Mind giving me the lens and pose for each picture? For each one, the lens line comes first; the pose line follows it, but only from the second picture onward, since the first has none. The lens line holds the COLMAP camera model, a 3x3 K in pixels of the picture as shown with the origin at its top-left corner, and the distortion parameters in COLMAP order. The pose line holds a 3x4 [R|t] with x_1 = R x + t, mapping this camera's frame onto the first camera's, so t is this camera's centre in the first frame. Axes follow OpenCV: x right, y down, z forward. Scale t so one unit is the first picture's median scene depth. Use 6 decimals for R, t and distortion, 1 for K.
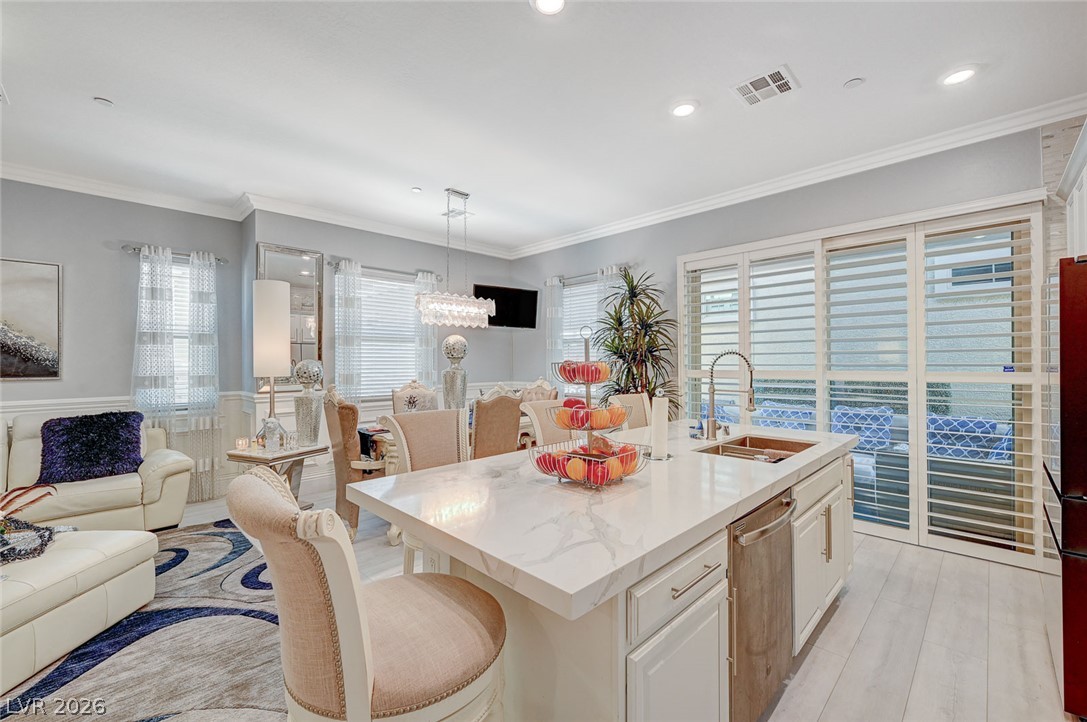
lens RADIAL K [[445.0, 0, 544.7], [0, 445.0, 363.5], [0, 0, 1]] dist [0.000064, 0.000077]
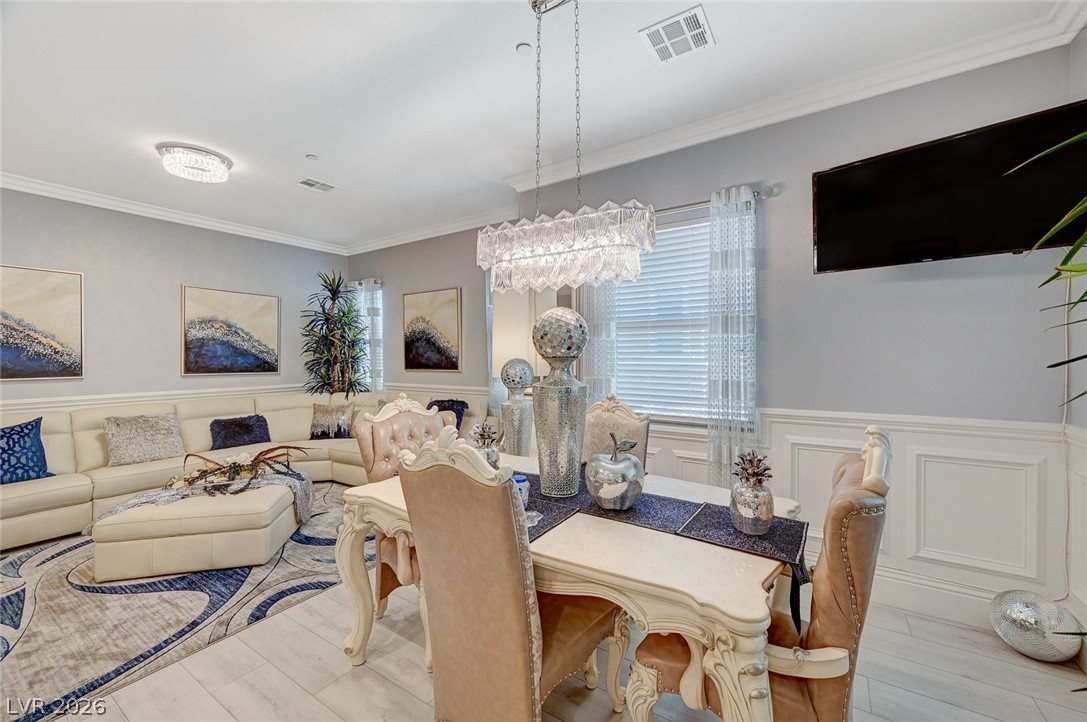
lens RADIAL K [[432.9, 0, 548.9], [0, 432.9, 357.3], [0, 0, 1]] dist [-0.001231, 0.000264]
pose [[0.215311, 0.005181, -0.976532, 0.225660], [0.000146, 0.999986, 0.005338, -0.013239], [0.976545, -0.001292, 0.215307, 0.843926]]
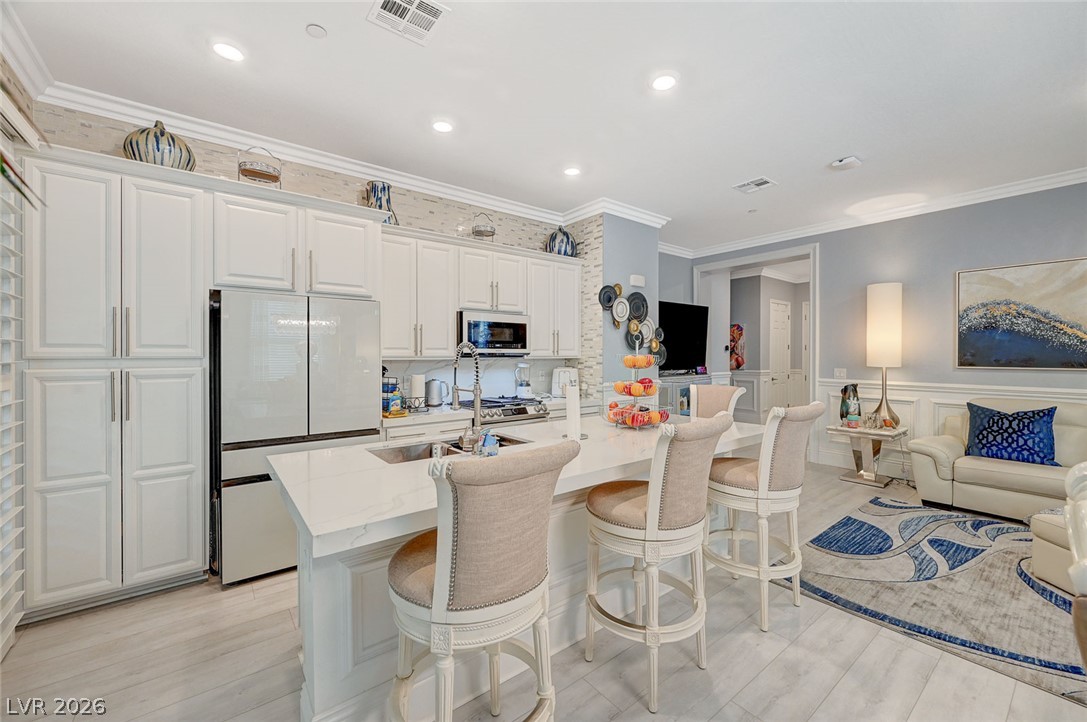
lens RADIAL K [[432.9, 0, 548.9], [0, 432.9, 357.3], [0, 0, 1]] dist [-0.001231, 0.000264]
pose [[-0.992959, 0.004899, 0.118357, 0.094056], [0.006503, 0.999892, 0.013172, -0.008289], [-0.118279, 0.013848, -0.992884, 1.018802]]
